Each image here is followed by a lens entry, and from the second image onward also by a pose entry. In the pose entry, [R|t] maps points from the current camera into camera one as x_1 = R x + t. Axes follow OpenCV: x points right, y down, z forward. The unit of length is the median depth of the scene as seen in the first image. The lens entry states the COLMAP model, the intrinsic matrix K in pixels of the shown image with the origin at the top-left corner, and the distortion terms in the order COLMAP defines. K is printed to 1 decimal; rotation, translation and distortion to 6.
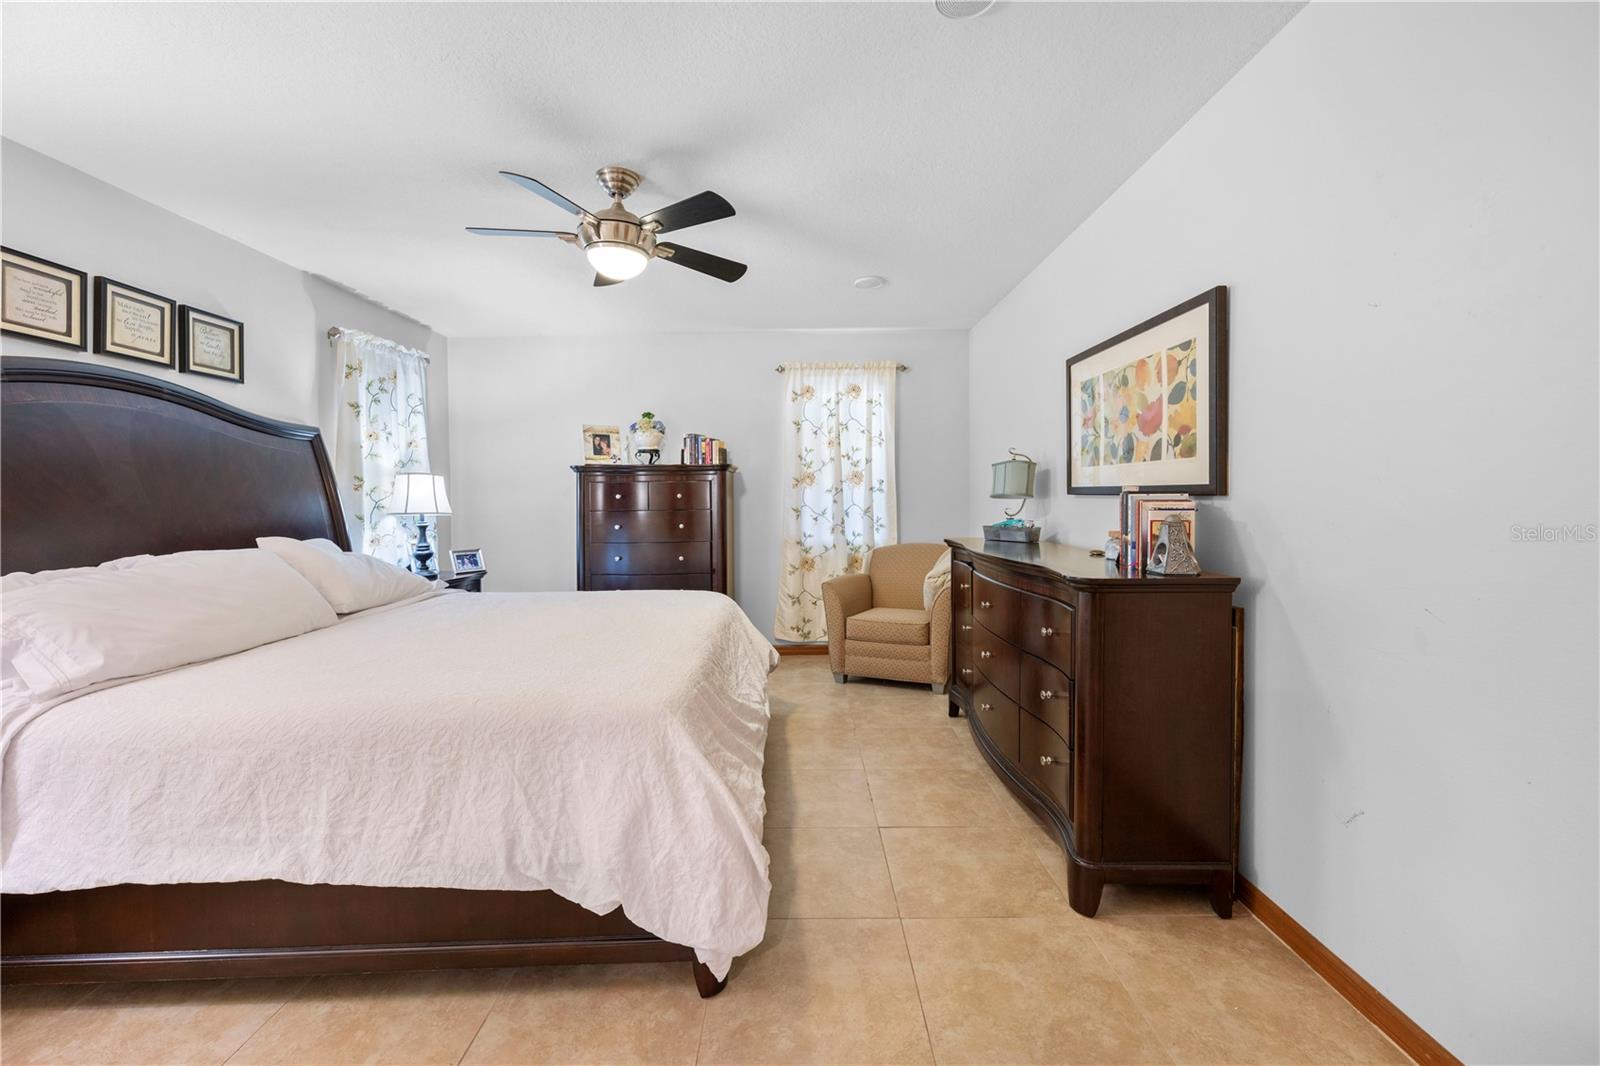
lens RADIAL K [[642.8, 0, 797.3], [0, 642.8, 507.6], [0, 0, 1]] dist [-0.001088, -0.000191]
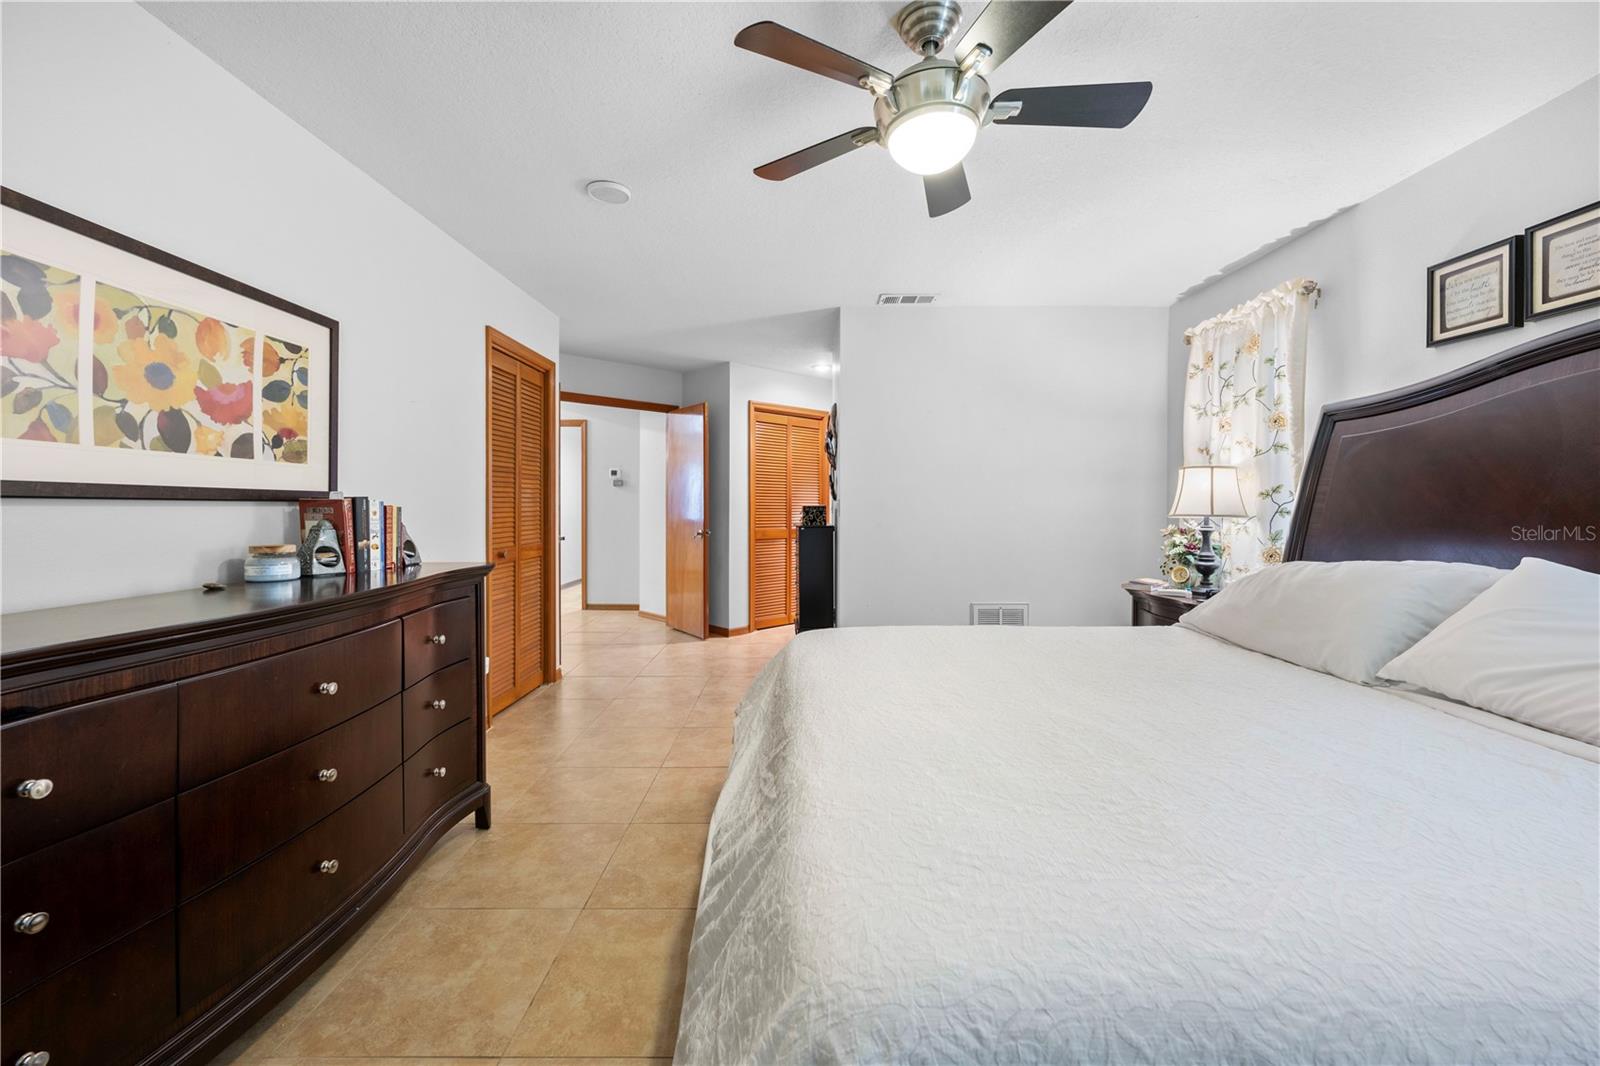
lens RADIAL K [[642.8, 0, 797.3], [0, 642.8, 507.6], [0, 0, 1]] dist [-0.001088, -0.000191]
pose [[-0.999938, 0.003495, 0.010541, -0.095954], [0.003709, 0.999787, 0.020301, -0.015242], [-0.010468, 0.020339, -0.999738, 1.114843]]
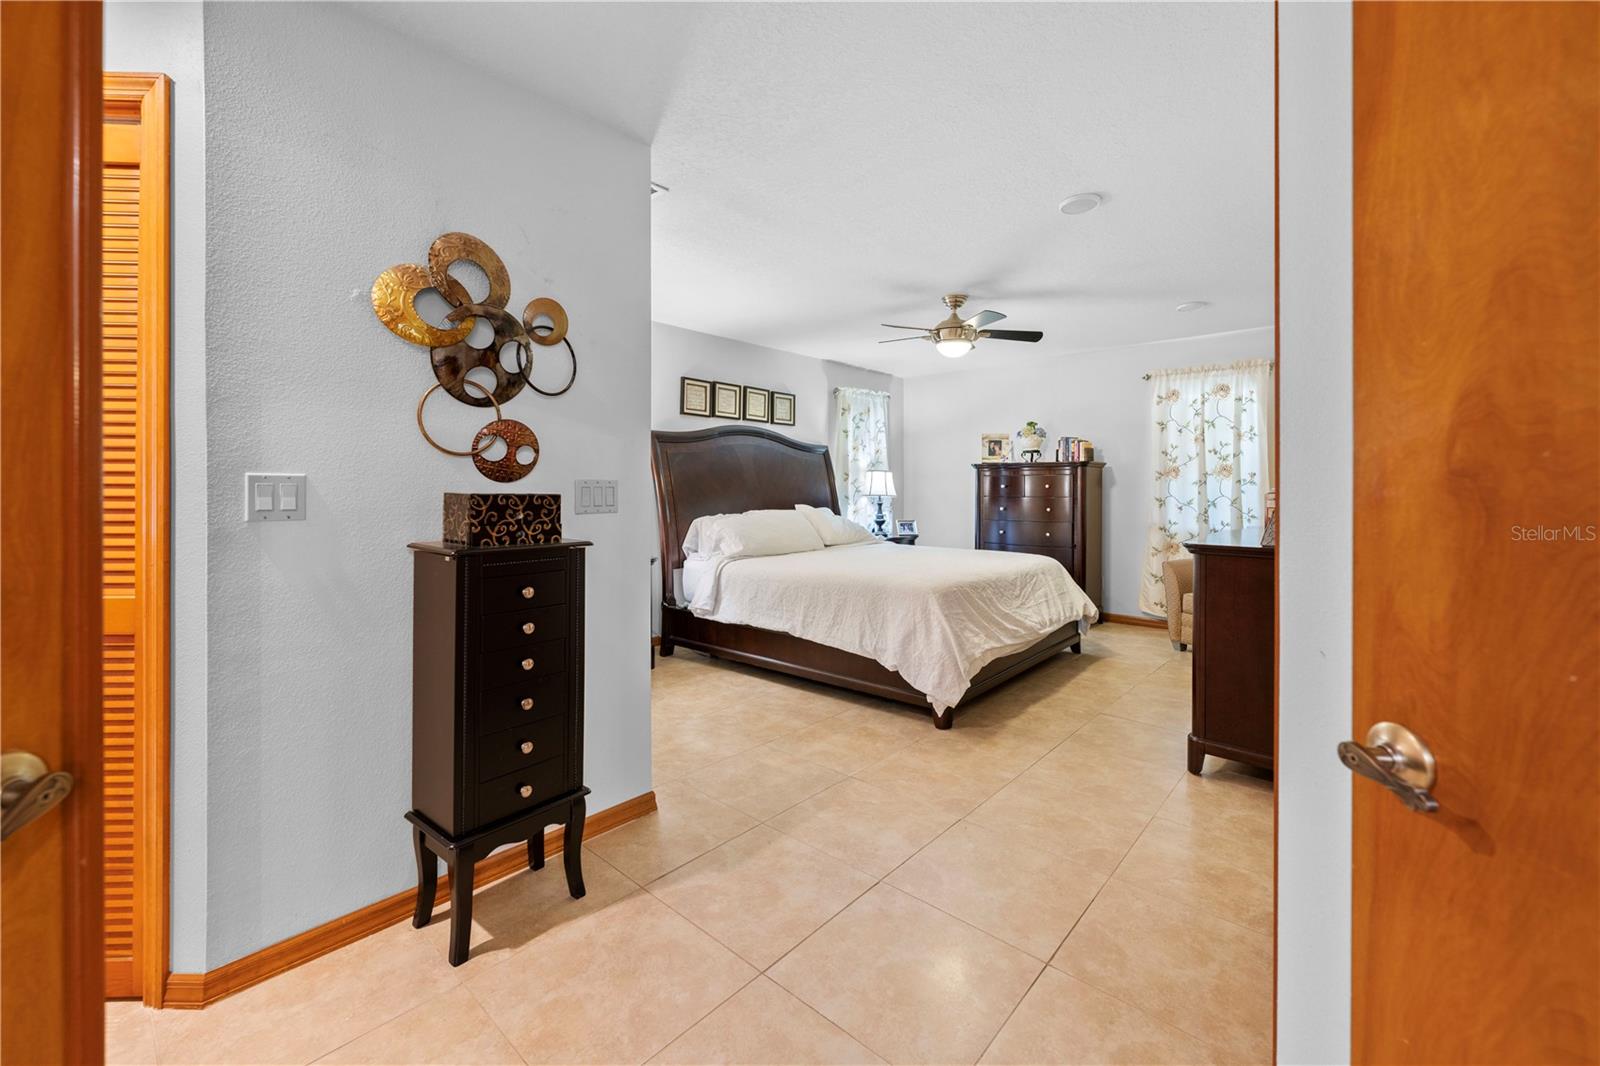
lens RADIAL K [[642.8, 0, 797.3], [0, 642.8, 507.6], [0, 0, 1]] dist [-0.001088, -0.000191]
pose [[0.736886, 0.032644, -0.675229, 0.366664], [-0.021070, 0.999457, 0.025324, 0.003018], [0.675689, -0.004434, 0.737174, -0.338843]]
